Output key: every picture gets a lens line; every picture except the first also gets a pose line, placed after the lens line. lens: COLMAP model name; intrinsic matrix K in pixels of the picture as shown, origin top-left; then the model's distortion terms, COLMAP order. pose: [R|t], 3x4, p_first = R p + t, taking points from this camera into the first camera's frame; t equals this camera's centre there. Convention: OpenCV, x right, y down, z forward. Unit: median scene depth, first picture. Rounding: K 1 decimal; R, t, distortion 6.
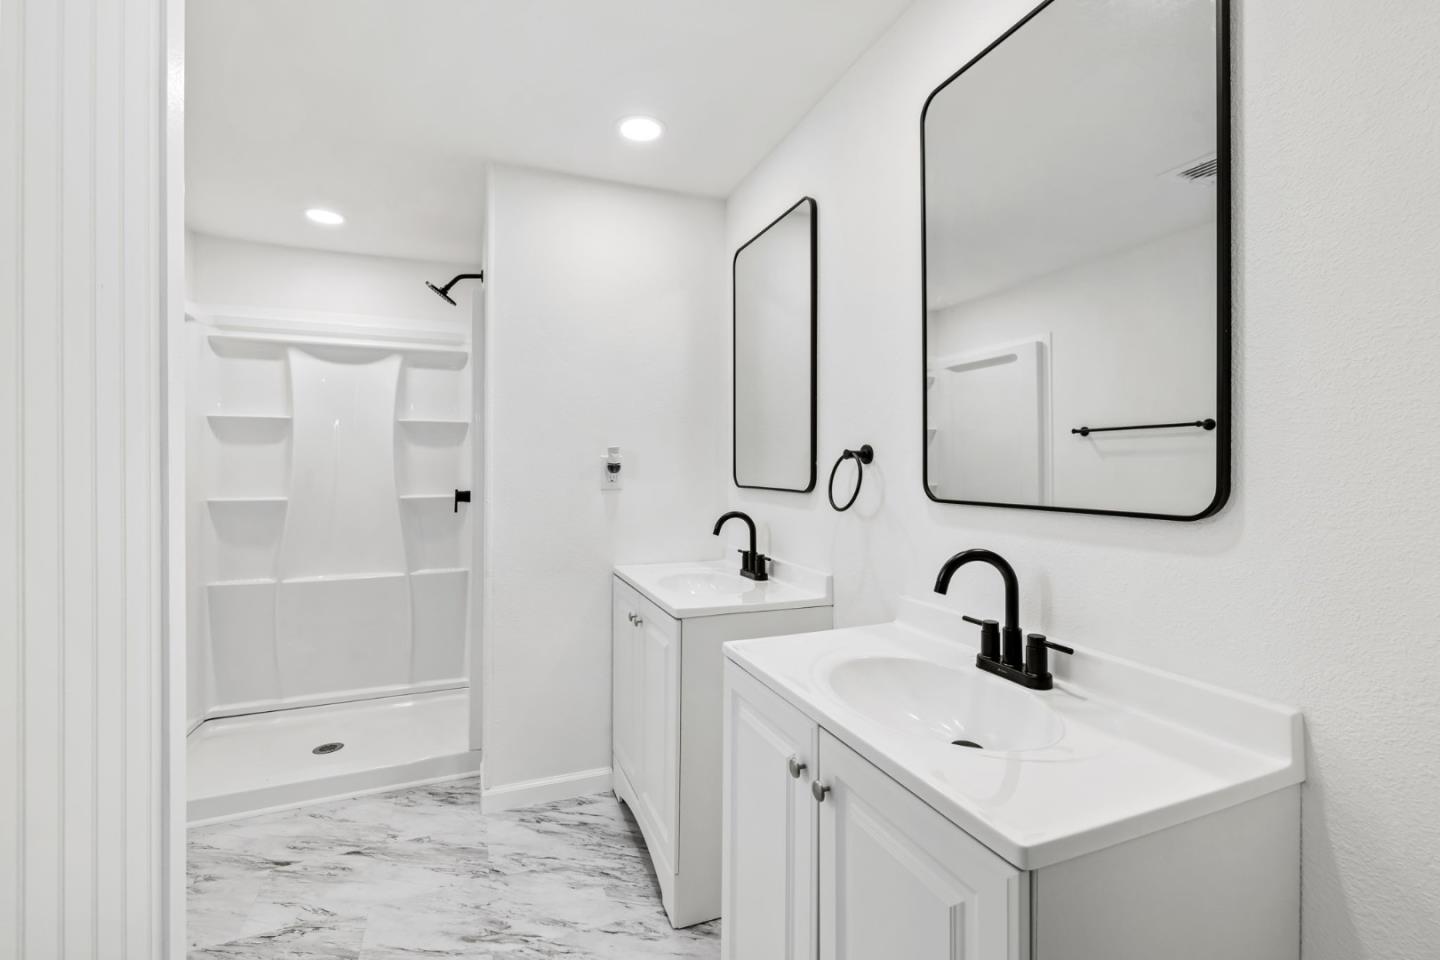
lens RADIAL K [[622.1, 0, 723.1], [0, 622.1, 473.0], [0, 0, 1]] dist [-0.001510, -0.000228]
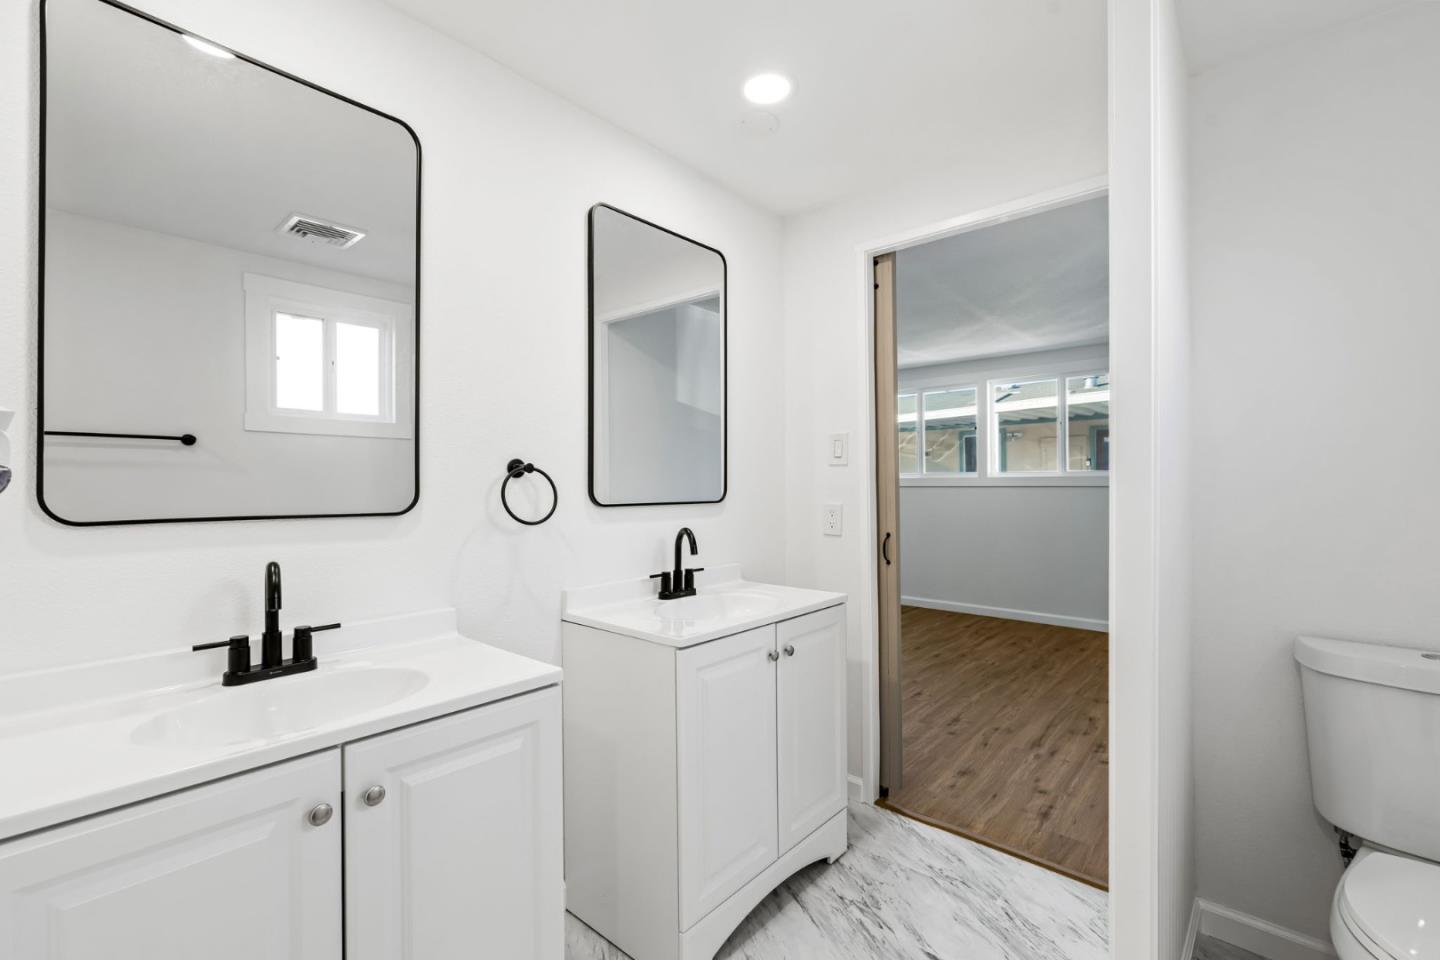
lens RADIAL K [[622.1, 0, 724.1], [0, 622.1, 480.8], [0, 0, 1]] dist [-0.001510, -0.000228]
pose [[-0.458178, 0.005930, 0.888841, -0.641508], [0.010109, 0.999948, -0.001460, -0.002698], [-0.888803, 0.008317, -0.458214, 0.915003]]
